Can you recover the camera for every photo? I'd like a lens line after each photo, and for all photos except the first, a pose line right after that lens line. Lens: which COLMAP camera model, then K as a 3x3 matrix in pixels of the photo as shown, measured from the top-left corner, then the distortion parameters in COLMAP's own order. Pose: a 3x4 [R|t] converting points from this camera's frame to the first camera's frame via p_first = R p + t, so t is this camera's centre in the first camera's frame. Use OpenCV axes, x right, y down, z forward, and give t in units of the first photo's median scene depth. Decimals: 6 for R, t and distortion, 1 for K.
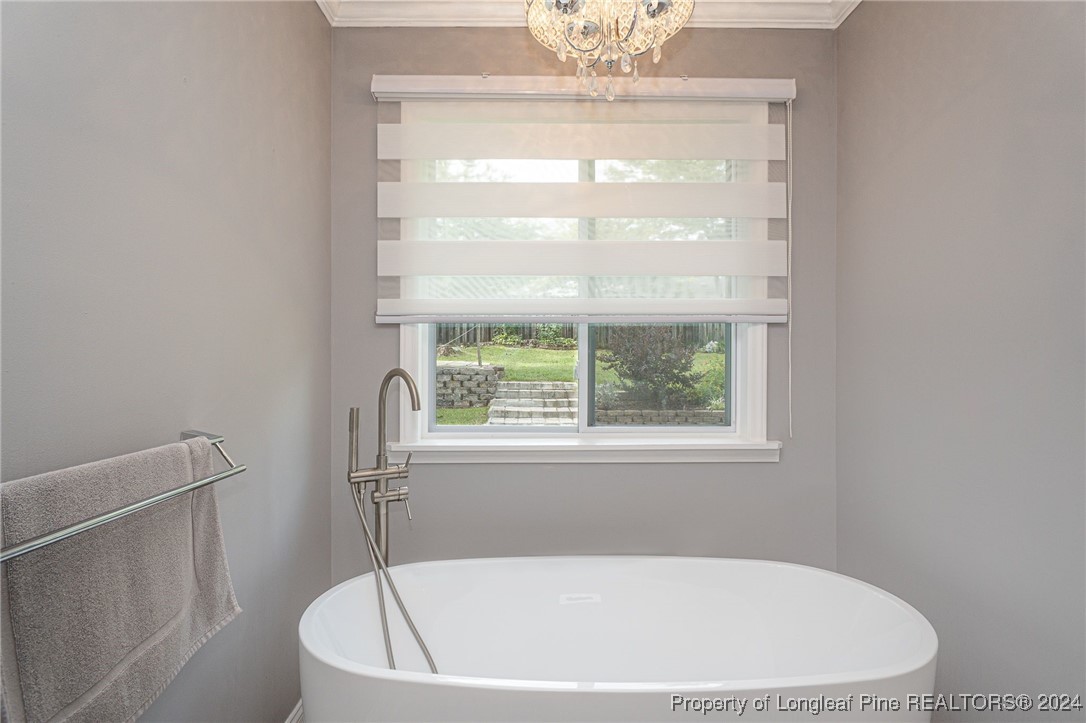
lens RADIAL K [[582.0, 0, 542.7], [0, 582.0, 358.1], [0, 0, 1]] dist [-0.011746, 0.000227]
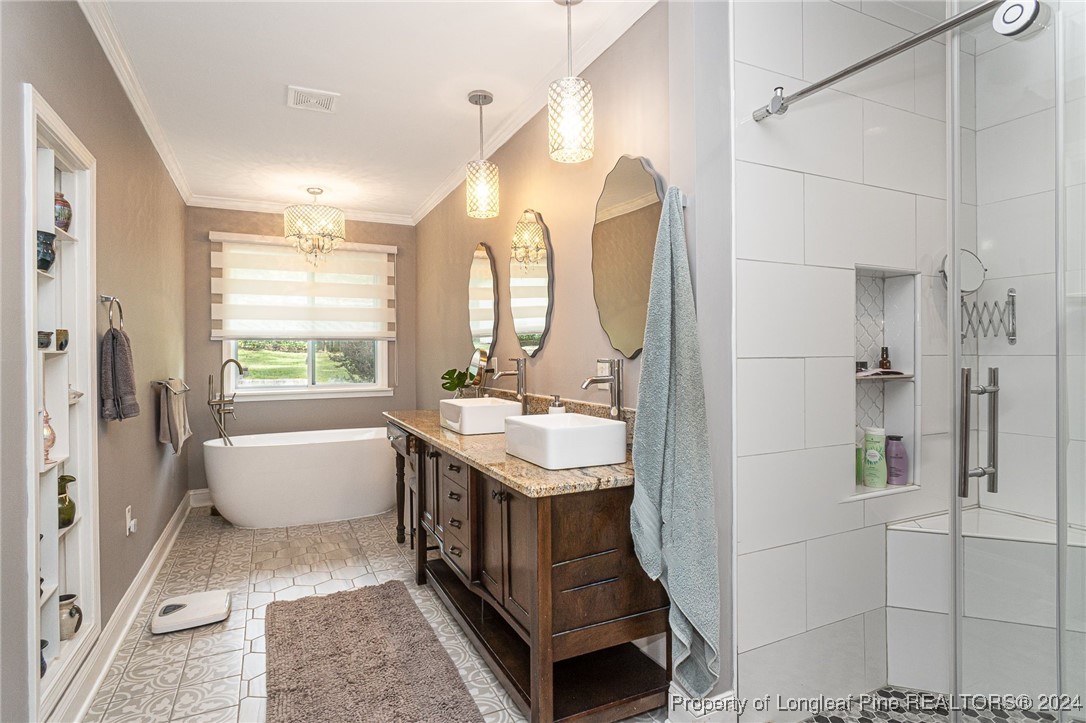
lens RADIAL K [[582.0, 0, 543.1], [0, 582.0, 359.0], [0, 0, 1]] dist [-0.011746, 0.000227]
pose [[0.910841, -0.010148, 0.412632, -0.042021], [0.011368, 0.999935, -0.000501, 0.028471], [-0.412600, 0.005147, 0.910898, -1.577085]]
